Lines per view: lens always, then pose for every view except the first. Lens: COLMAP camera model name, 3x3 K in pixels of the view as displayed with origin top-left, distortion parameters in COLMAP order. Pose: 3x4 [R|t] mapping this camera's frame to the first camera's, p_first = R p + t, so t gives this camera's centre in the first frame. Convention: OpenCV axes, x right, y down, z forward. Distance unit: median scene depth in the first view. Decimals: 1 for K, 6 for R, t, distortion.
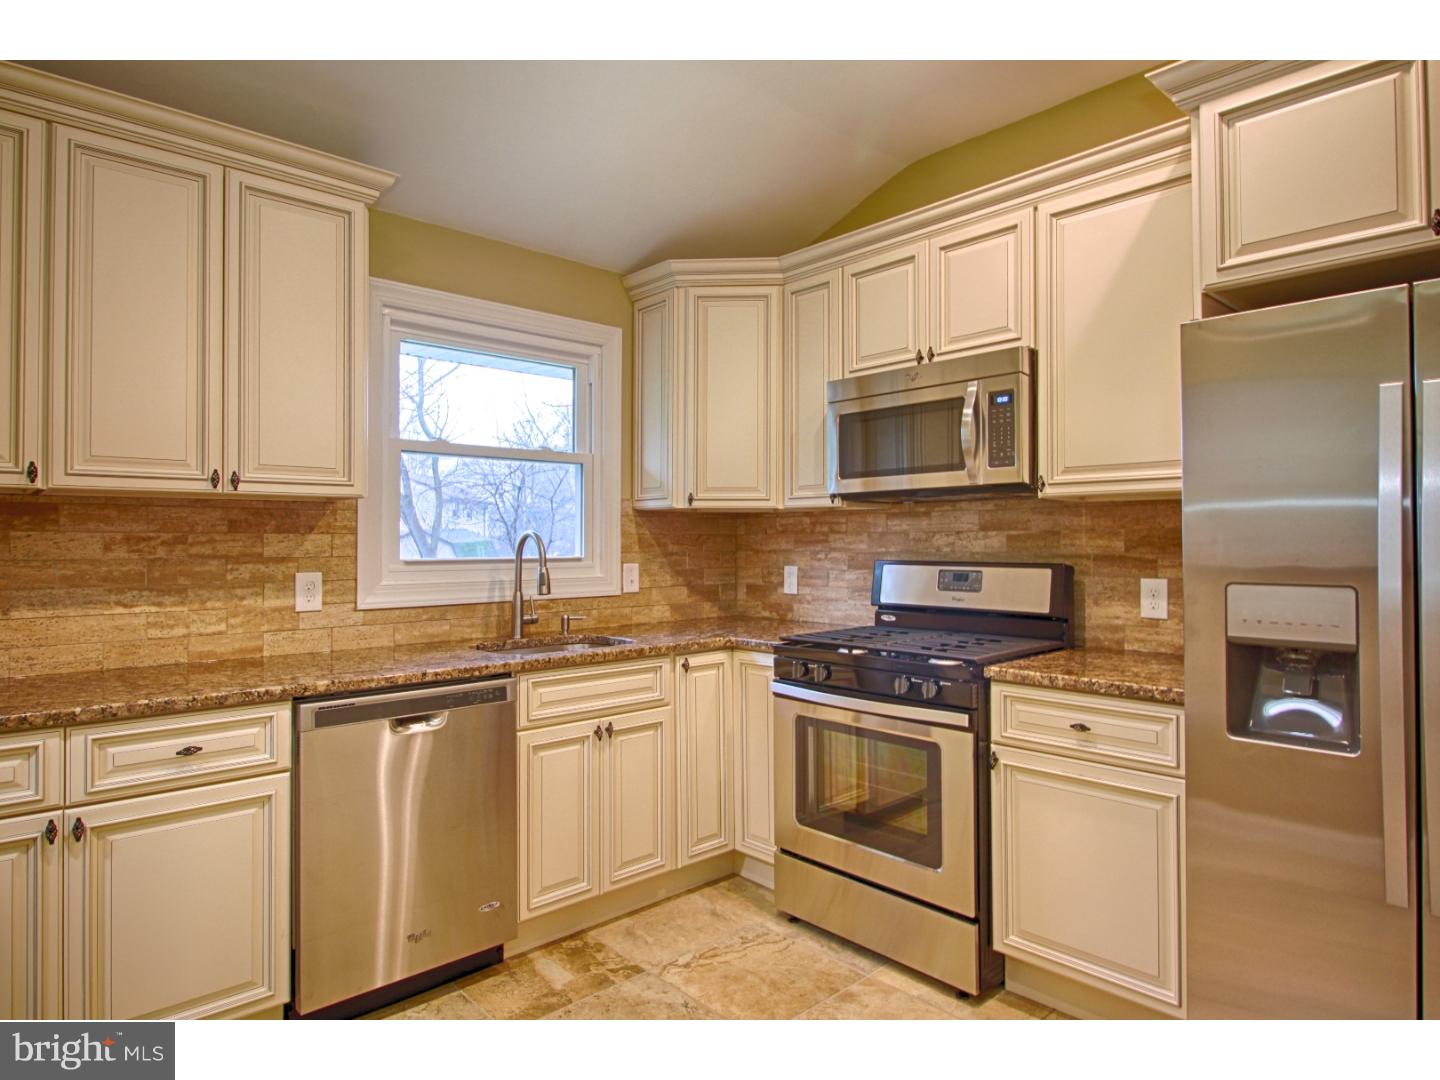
lens RADIAL K [[843.5, 0, 720.1], [0, 843.5, 527.6], [0, 0, 1]] dist [-0.002879, -0.003703]
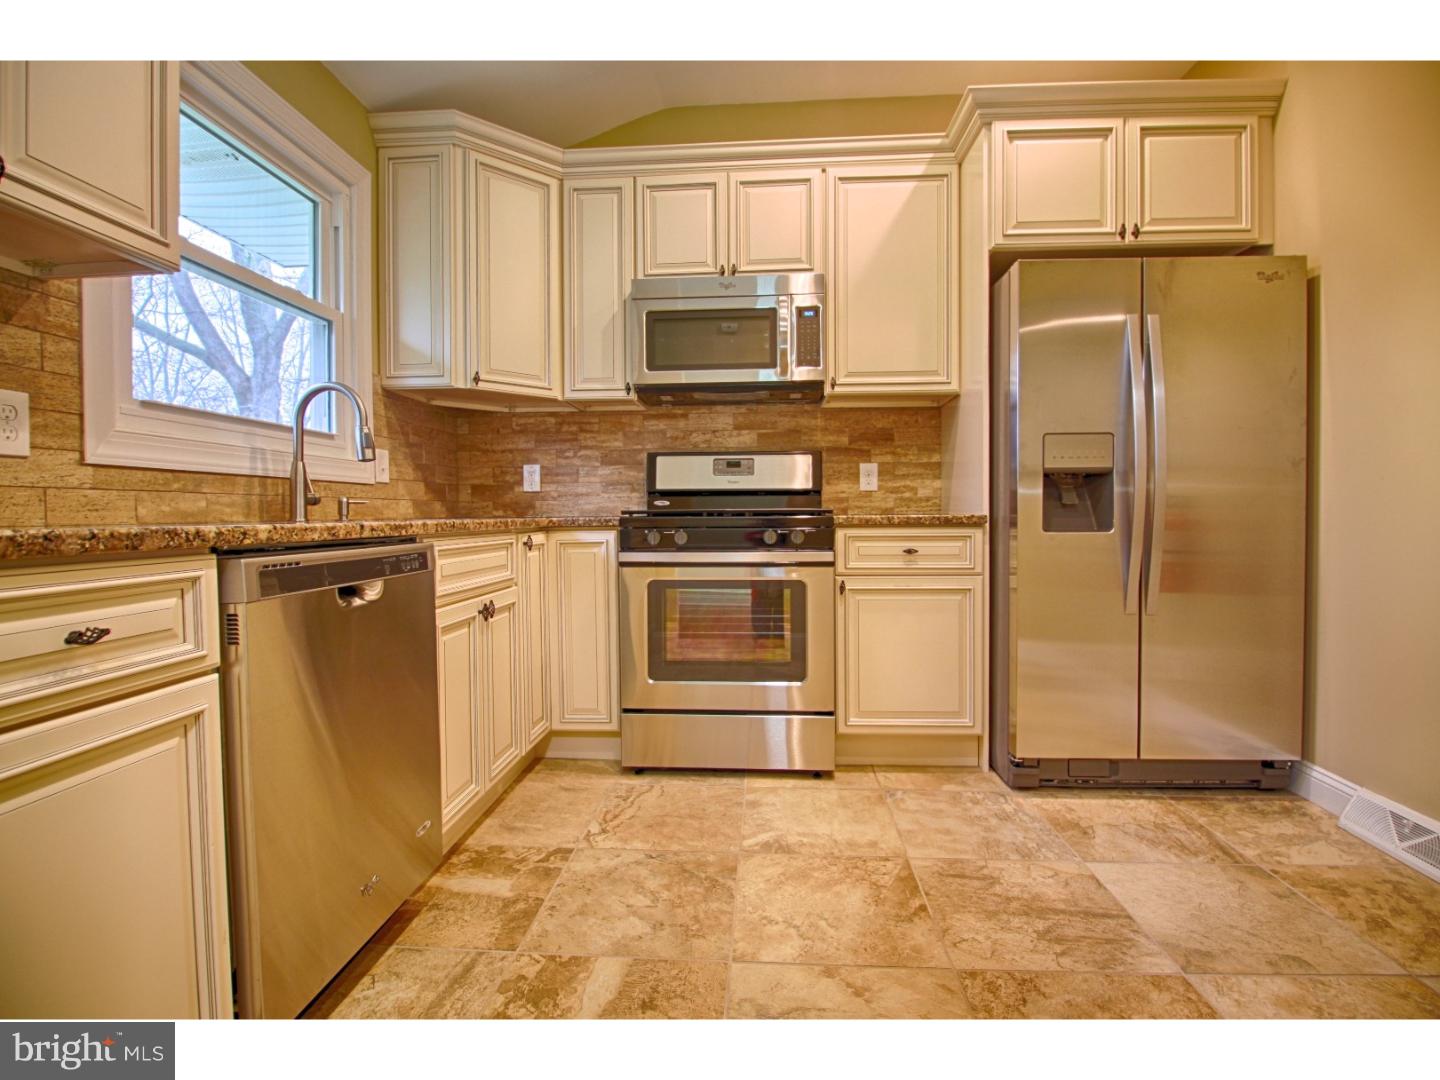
lens RADIAL K [[689.5, 0, 724.8], [0, 689.5, 530.7], [0, 0, 1]] dist [-0.005481, -0.008231]
pose [[0.724212, -0.019132, 0.689312, -0.434071], [-0.007154, 0.999353, 0.035254, 0.126015], [-0.689540, -0.030463, 0.723606, 0.298882]]
